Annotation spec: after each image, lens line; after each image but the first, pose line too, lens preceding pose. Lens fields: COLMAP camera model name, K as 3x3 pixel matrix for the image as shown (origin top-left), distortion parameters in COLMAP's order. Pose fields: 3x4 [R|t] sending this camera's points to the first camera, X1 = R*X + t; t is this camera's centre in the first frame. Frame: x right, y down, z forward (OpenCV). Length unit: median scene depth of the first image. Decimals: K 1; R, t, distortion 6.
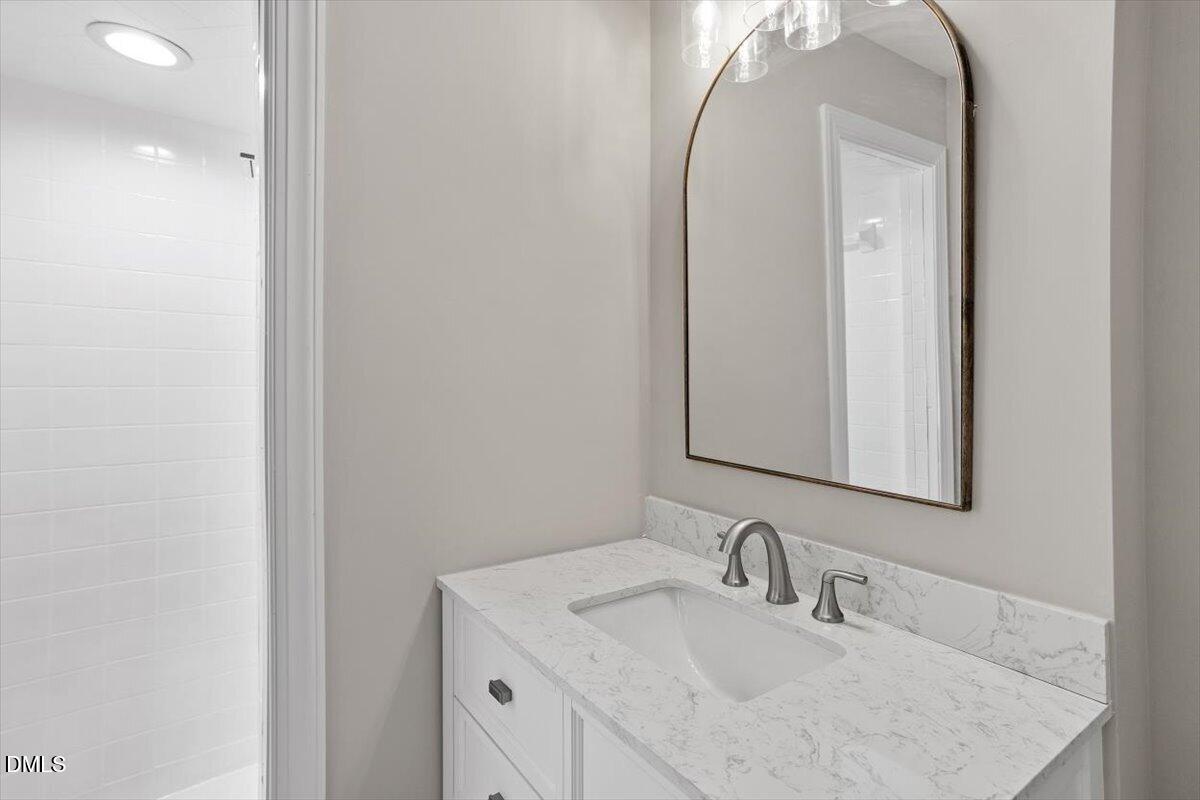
lens RADIAL K [[578.2, 0, 600.0], [0, 578.2, 400.0], [0, 0, 1]] dist [-0.000375, 0.014339]
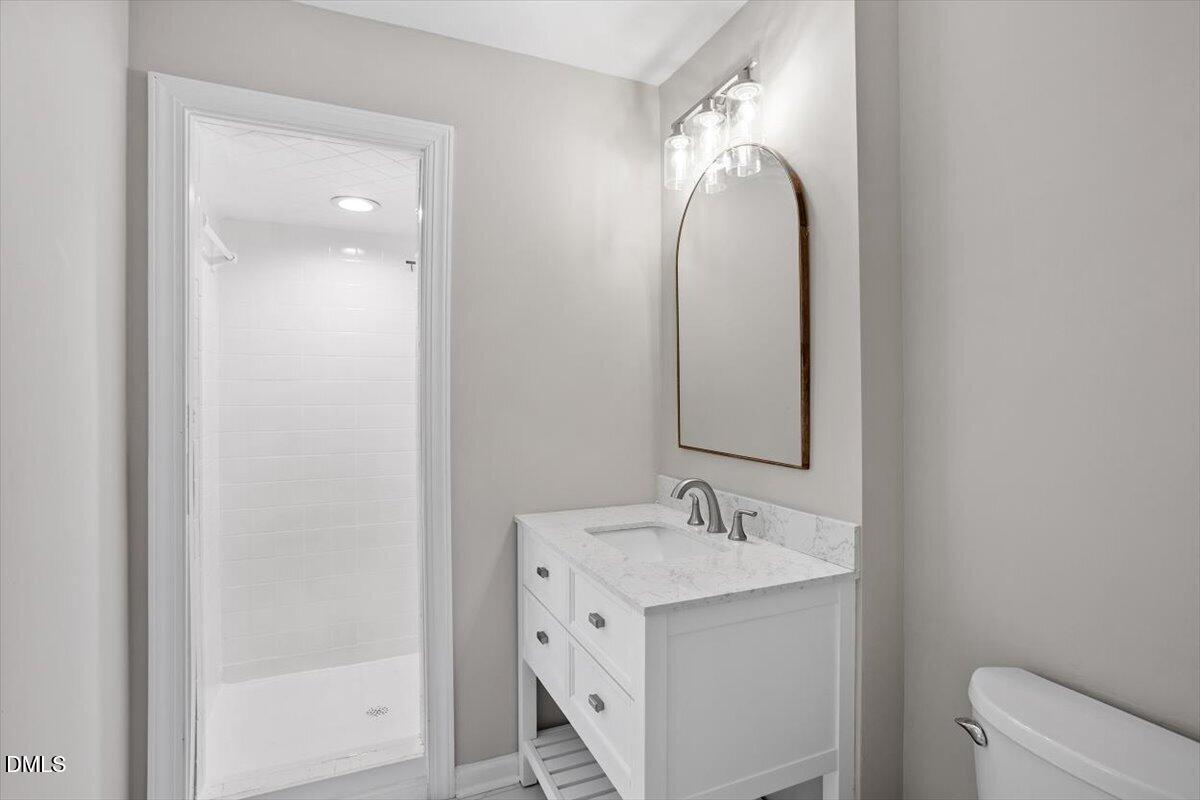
lens RADIAL K [[582.4, 0, 600.0], [0, 582.4, 400.0], [0, 0, 1]] dist [-0.053107, 0.033373]
pose [[0.976473, -0.020382, -0.214675, 0.355552], [0.013980, 0.999412, -0.031297, 0.029698], [0.215187, 0.027560, 0.976184, -0.651503]]
